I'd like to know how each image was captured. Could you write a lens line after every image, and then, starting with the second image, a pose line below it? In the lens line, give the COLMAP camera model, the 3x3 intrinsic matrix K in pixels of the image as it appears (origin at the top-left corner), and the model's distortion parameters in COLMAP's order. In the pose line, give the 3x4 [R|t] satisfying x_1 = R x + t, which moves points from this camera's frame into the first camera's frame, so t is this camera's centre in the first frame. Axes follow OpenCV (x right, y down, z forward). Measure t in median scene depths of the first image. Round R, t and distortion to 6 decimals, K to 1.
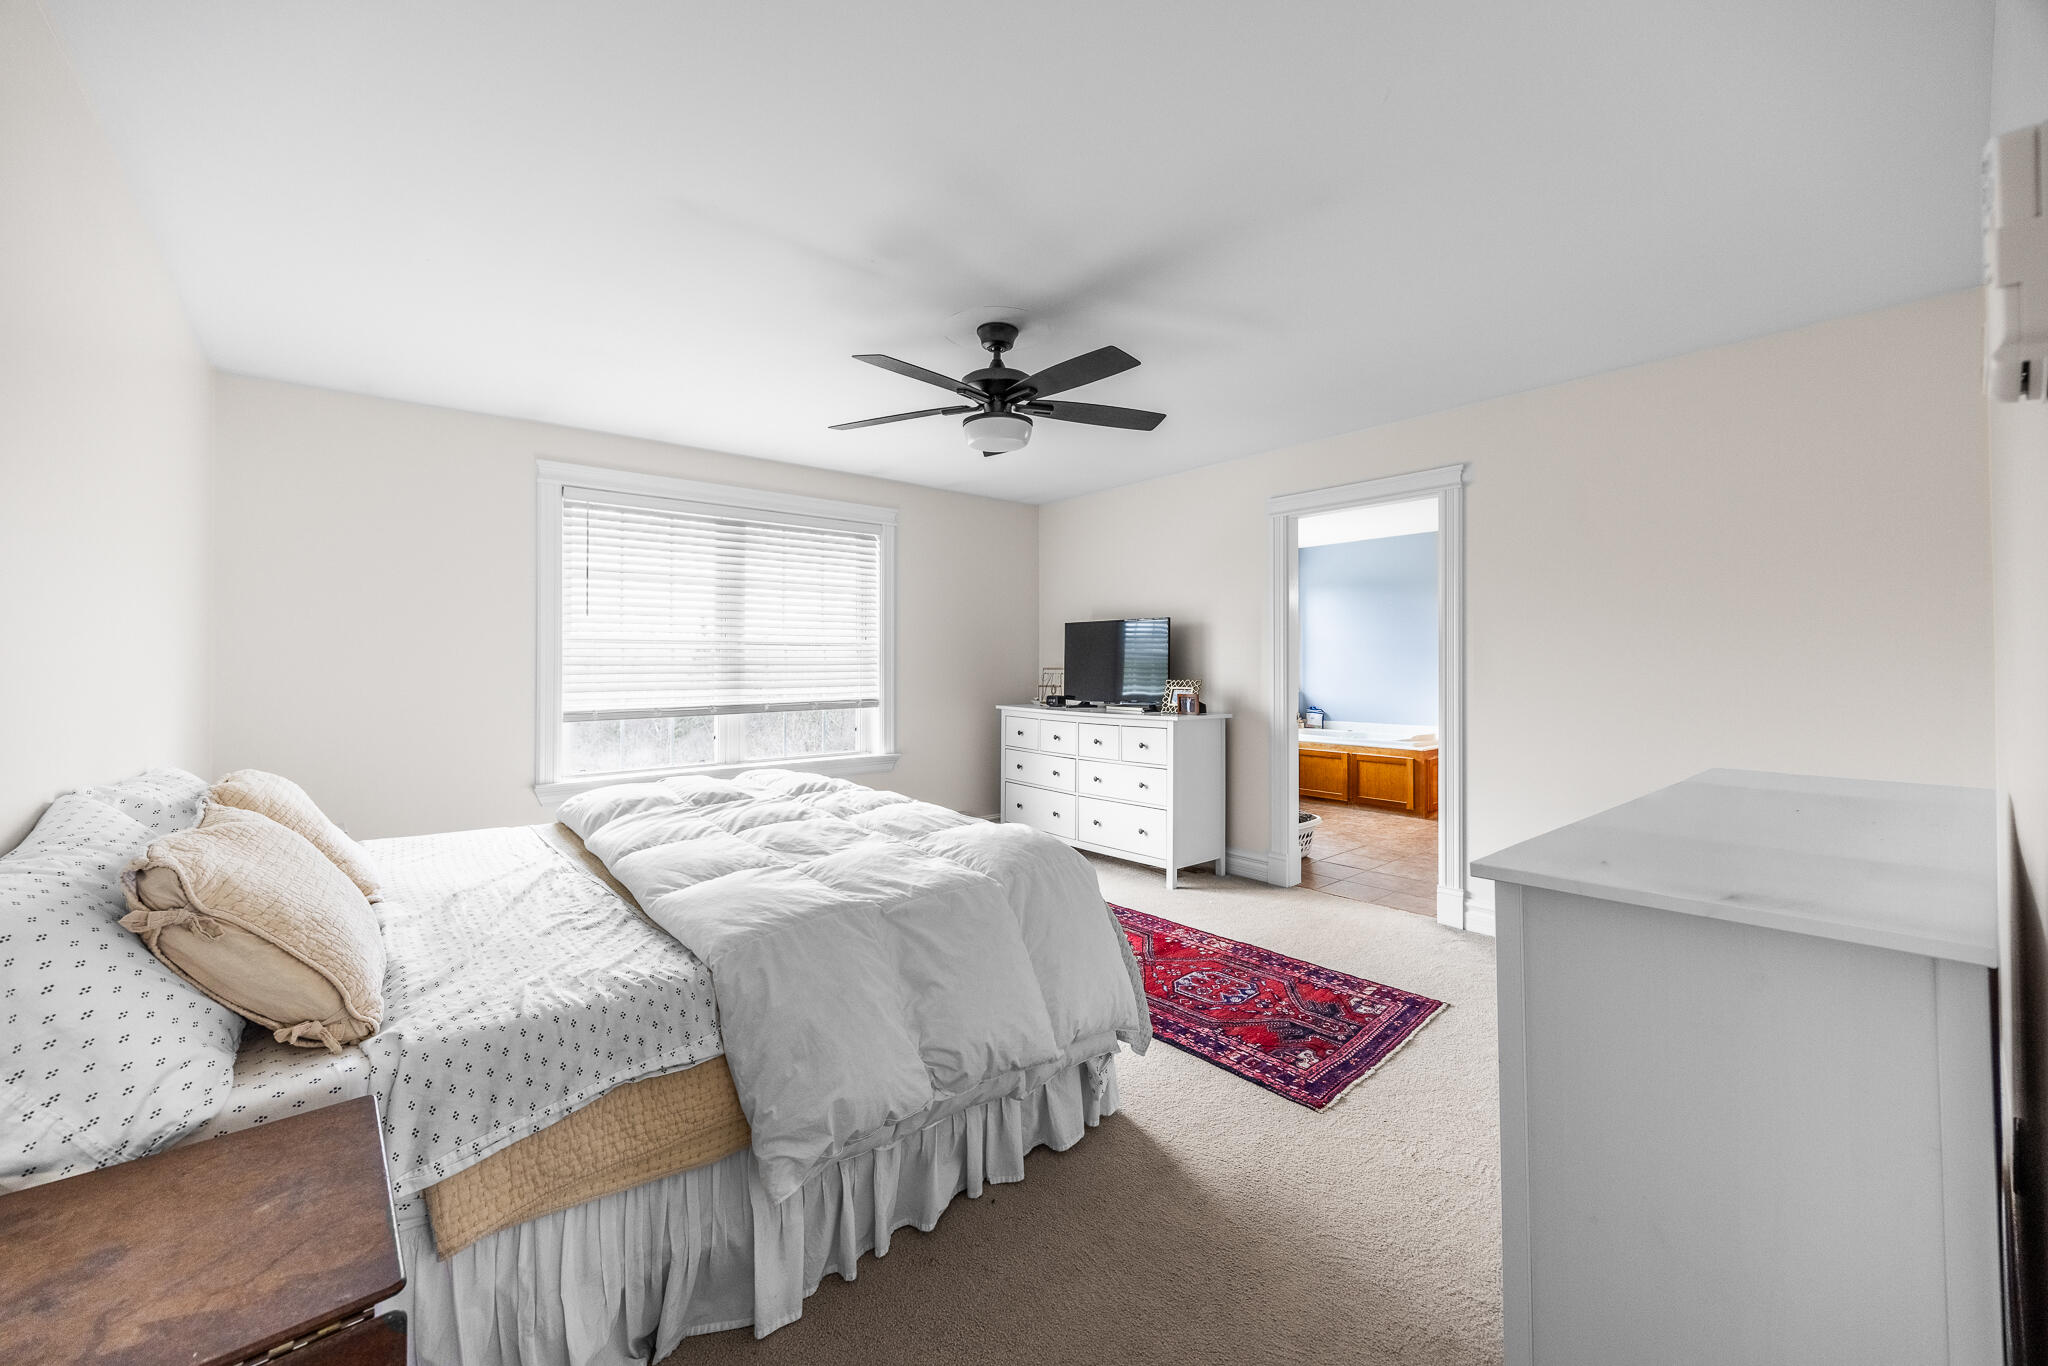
lens RADIAL K [[798.0, 0, 1022.1], [0, 798.0, 673.4], [0, 0, 1]] dist [0.000750, -0.000242]
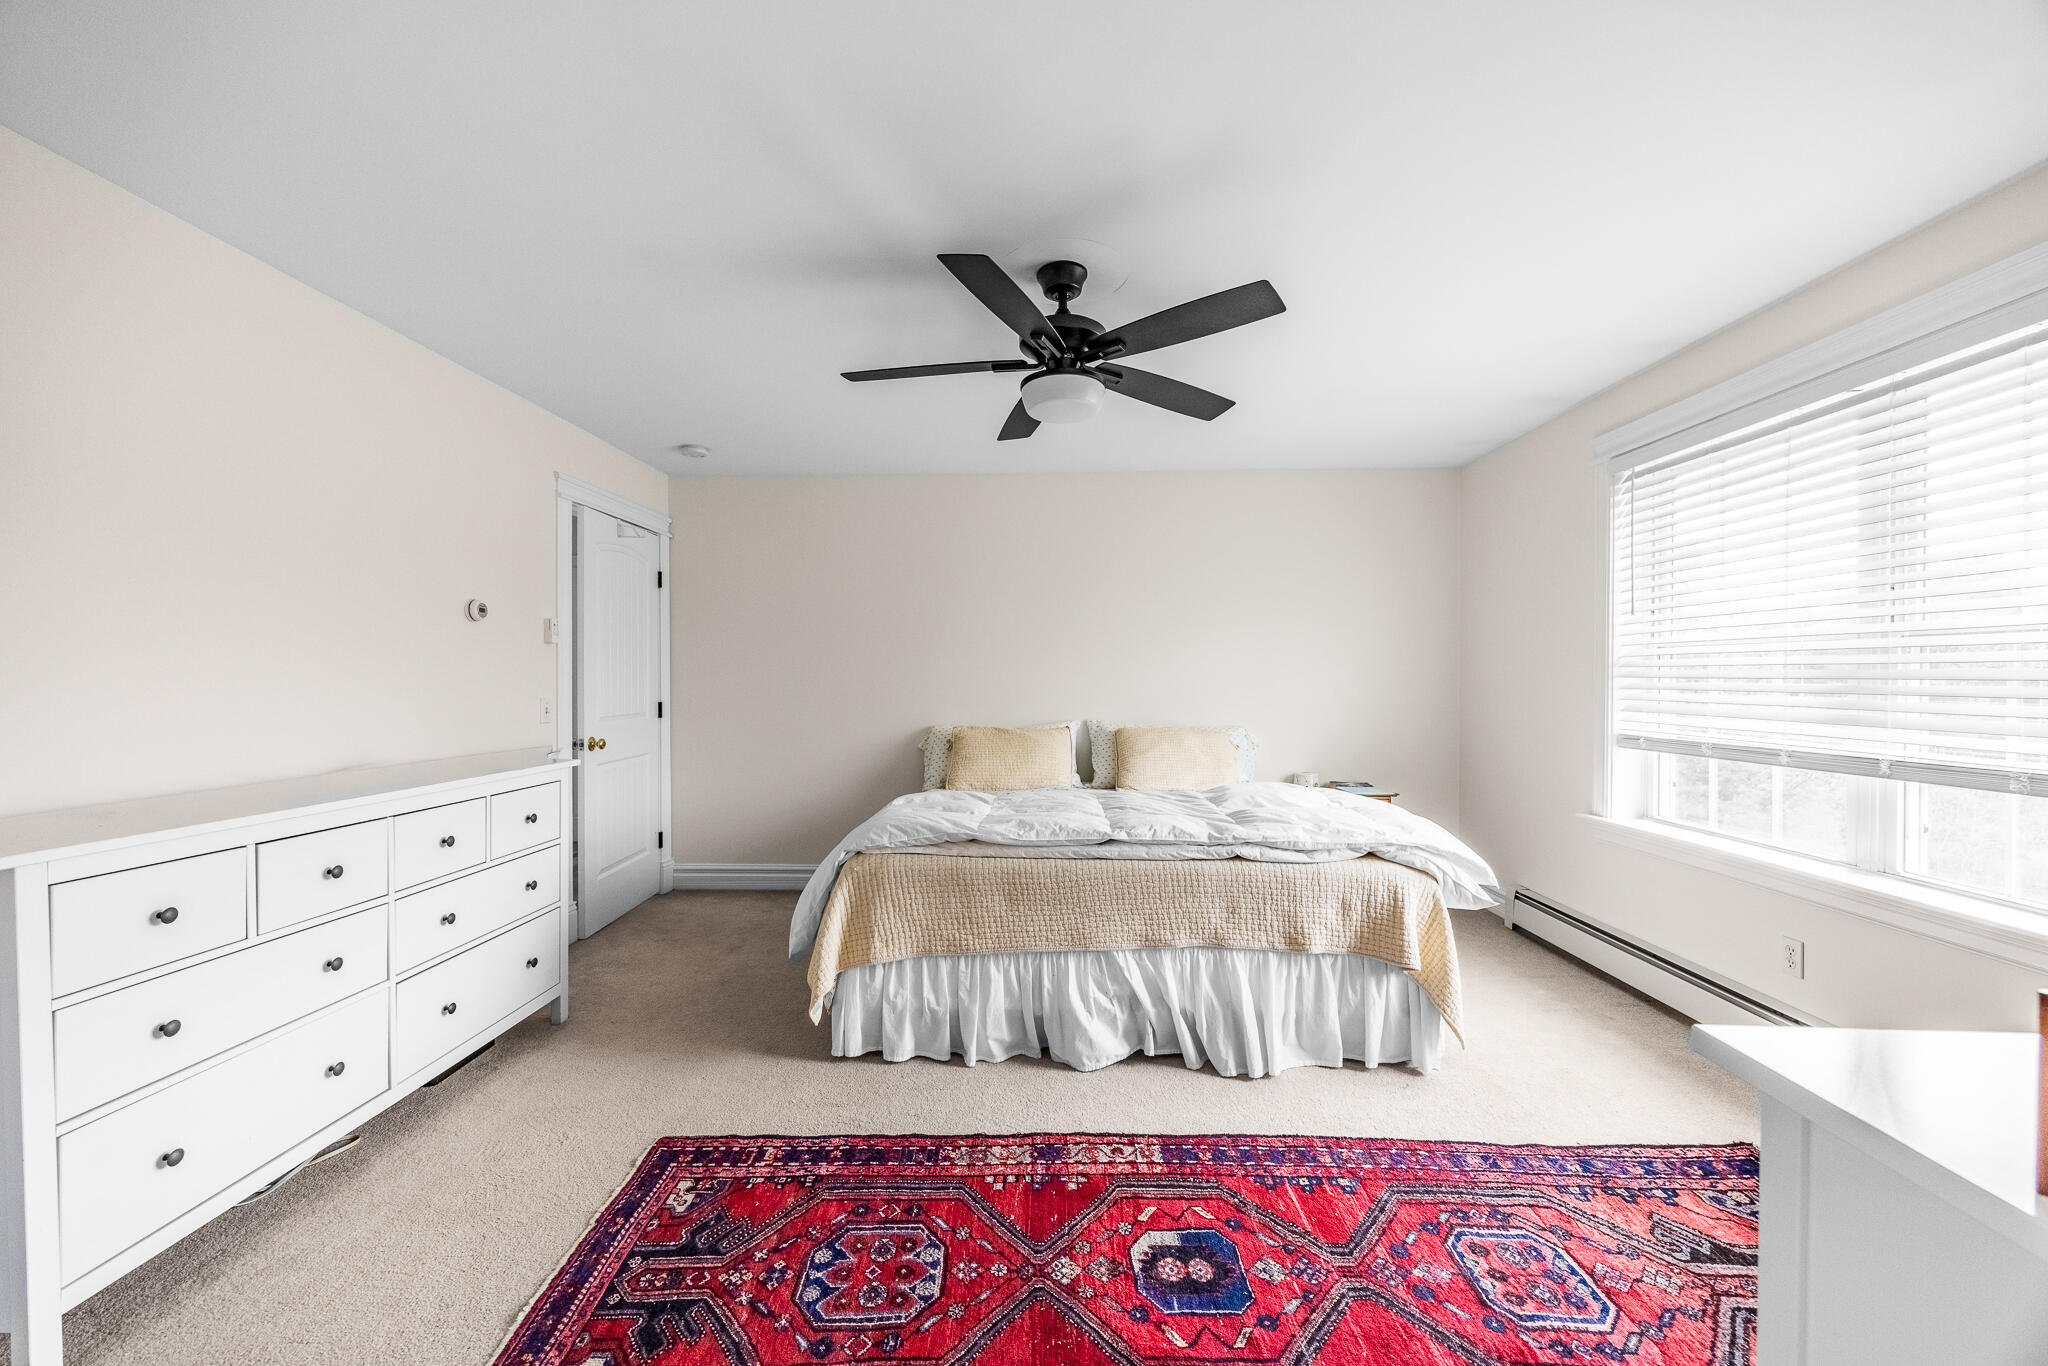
lens RADIAL K [[798.0, 0, 1013.3], [0, 798.0, 684.0], [0, 0, 1]] dist [0.000750, -0.000242]
pose [[-0.684916, 0.016405, -0.728438, 0.659136], [0.006727, 0.999846, 0.016192, -0.014979], [0.728591, 0.006190, -0.684921, 1.676859]]
